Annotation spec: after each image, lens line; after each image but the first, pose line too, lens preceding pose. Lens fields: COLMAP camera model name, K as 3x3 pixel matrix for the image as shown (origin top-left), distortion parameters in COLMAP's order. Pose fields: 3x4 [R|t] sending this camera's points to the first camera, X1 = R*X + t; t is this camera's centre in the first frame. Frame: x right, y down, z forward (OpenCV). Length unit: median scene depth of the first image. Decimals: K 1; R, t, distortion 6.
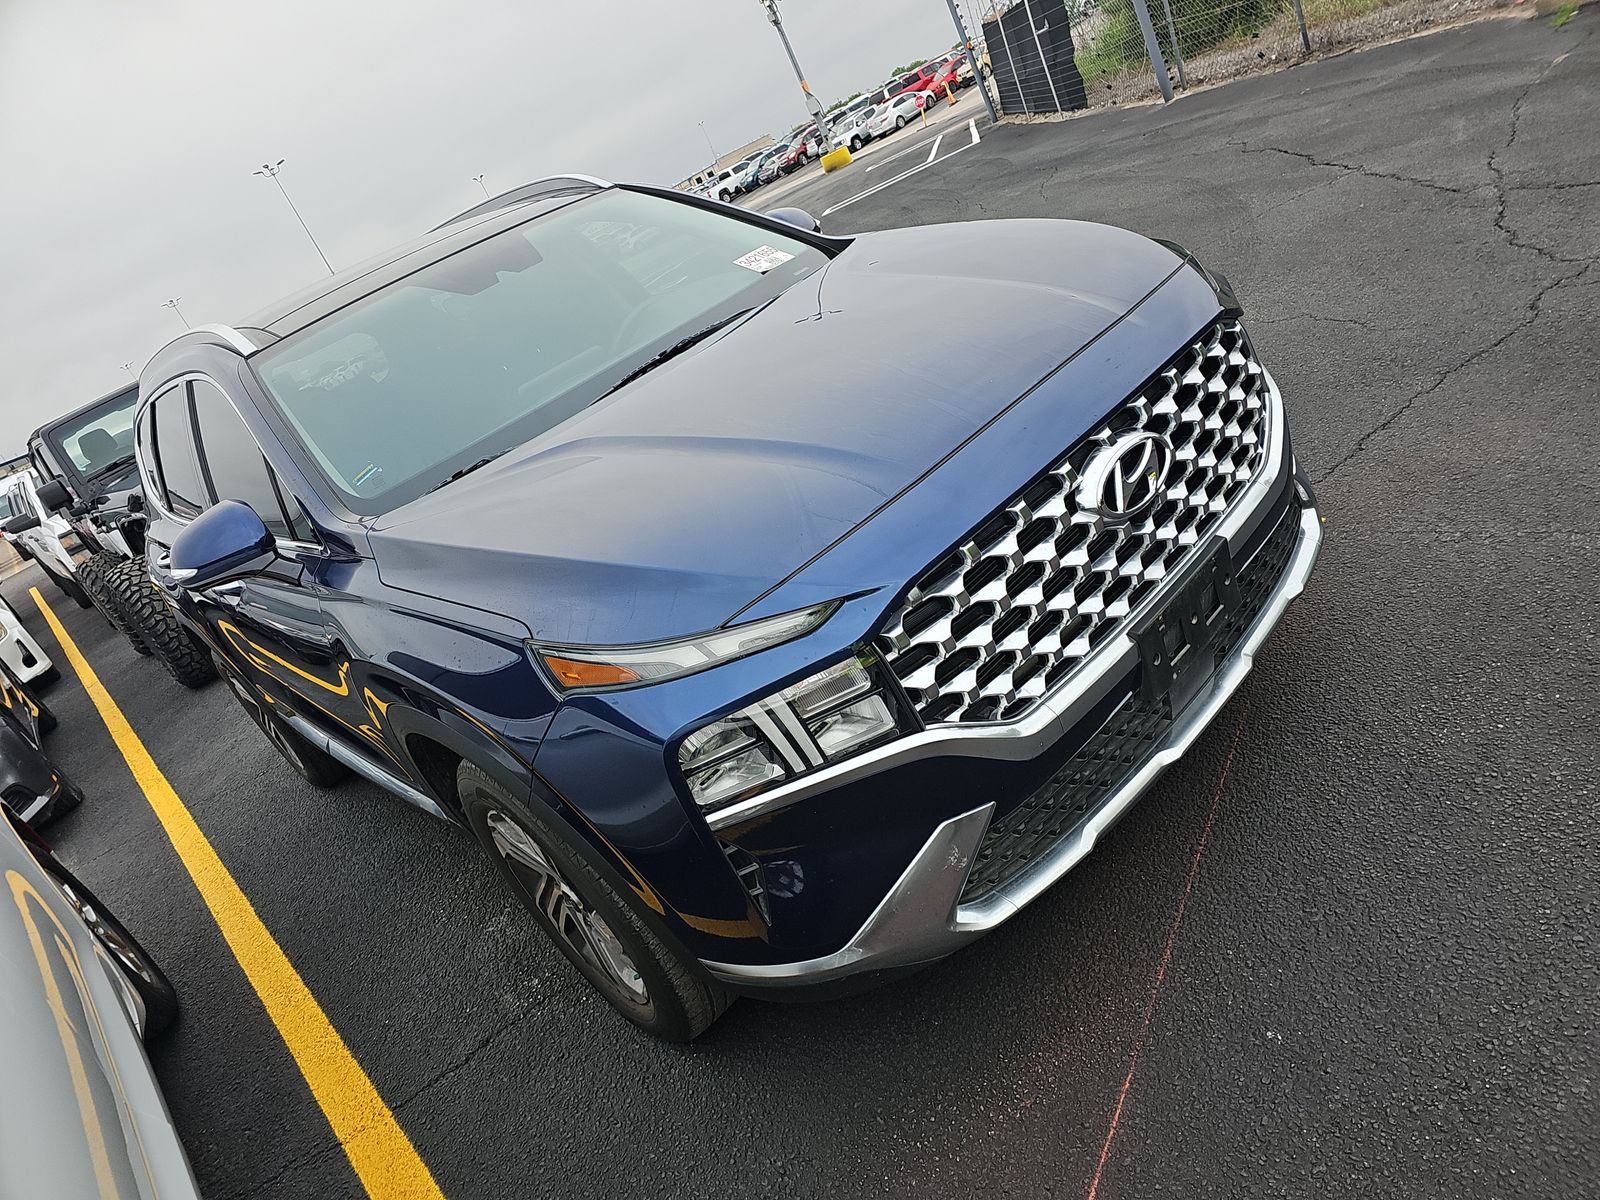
lens RADIAL K [[1066.3, 0, 801.4], [0, 1066.3, 610.0], [0, 0, 1]] dist [0.030138, -0.024084]
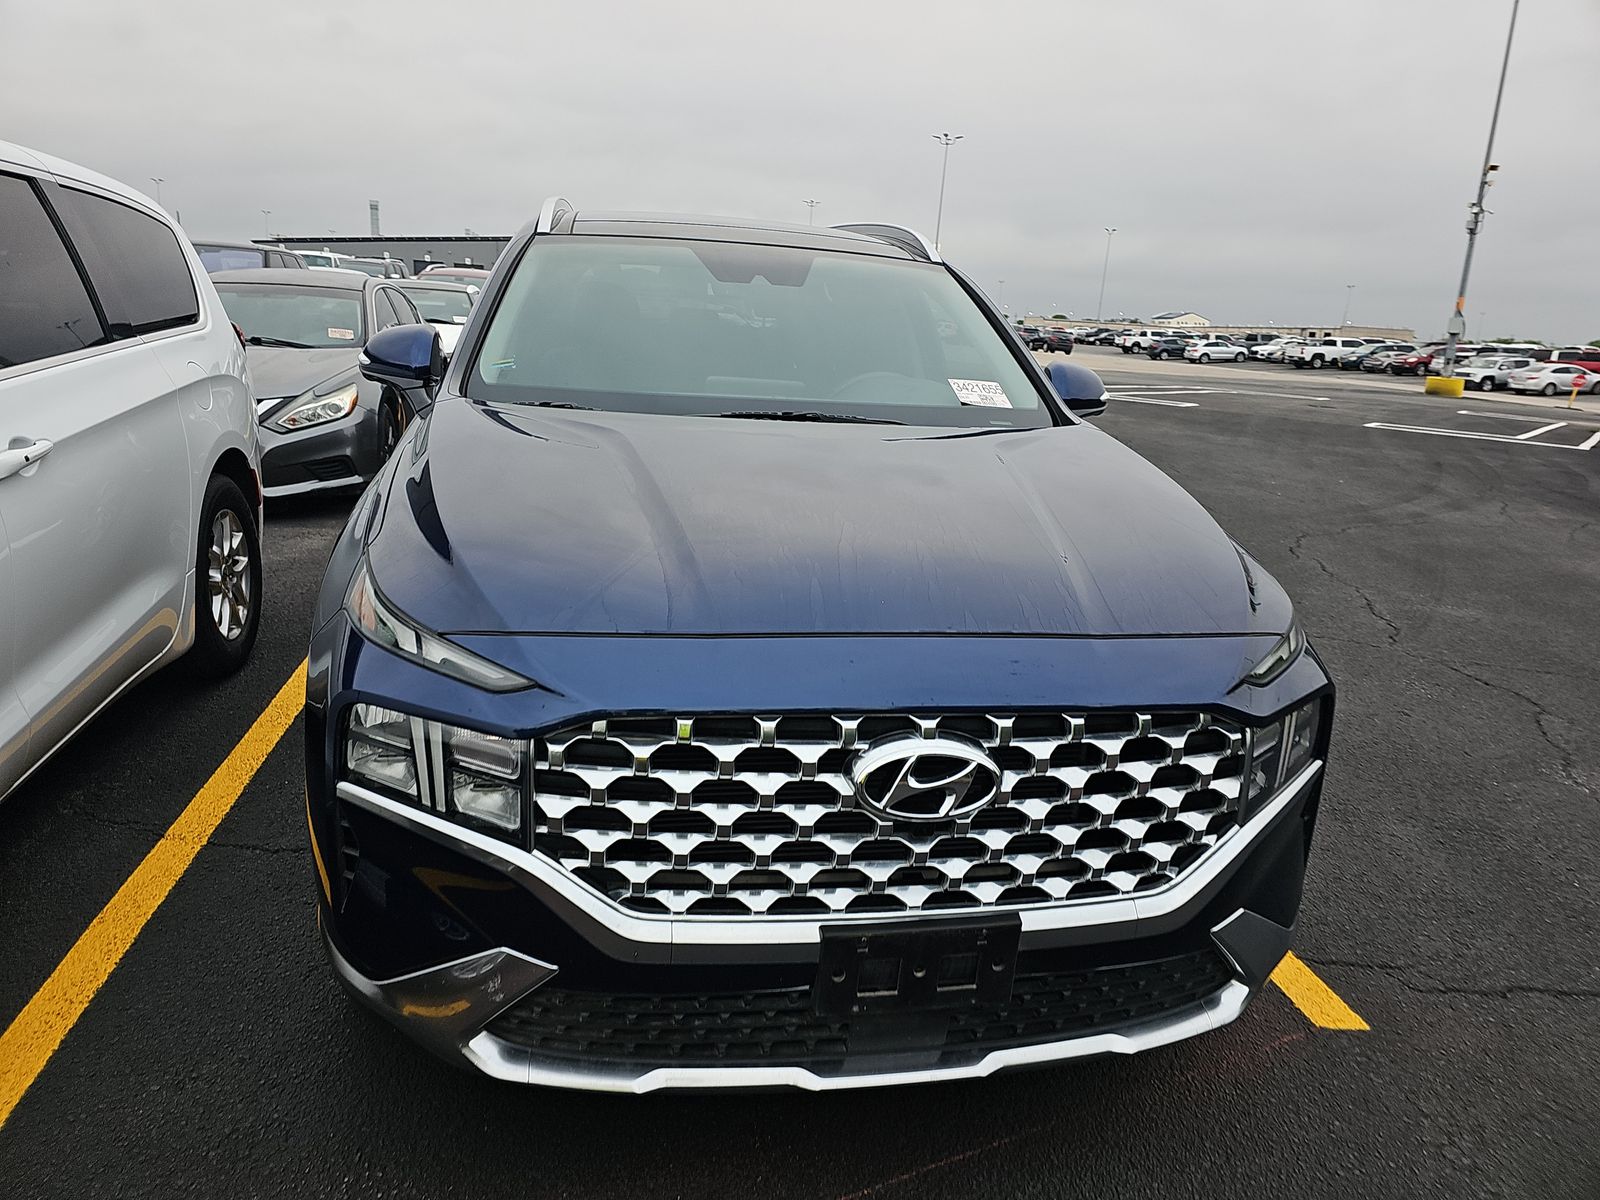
lens RADIAL K [[1066.3, 0, 802.2], [0, 1066.3, 584.6], [0, 0, 1]] dist [0.030138, -0.024084]
pose [[0.749292, 0.564422, -0.346395, 0.363496], [-0.584447, 0.809572, 0.054903, -0.200606], [0.311421, 0.161311, 0.936481, 0.117530]]
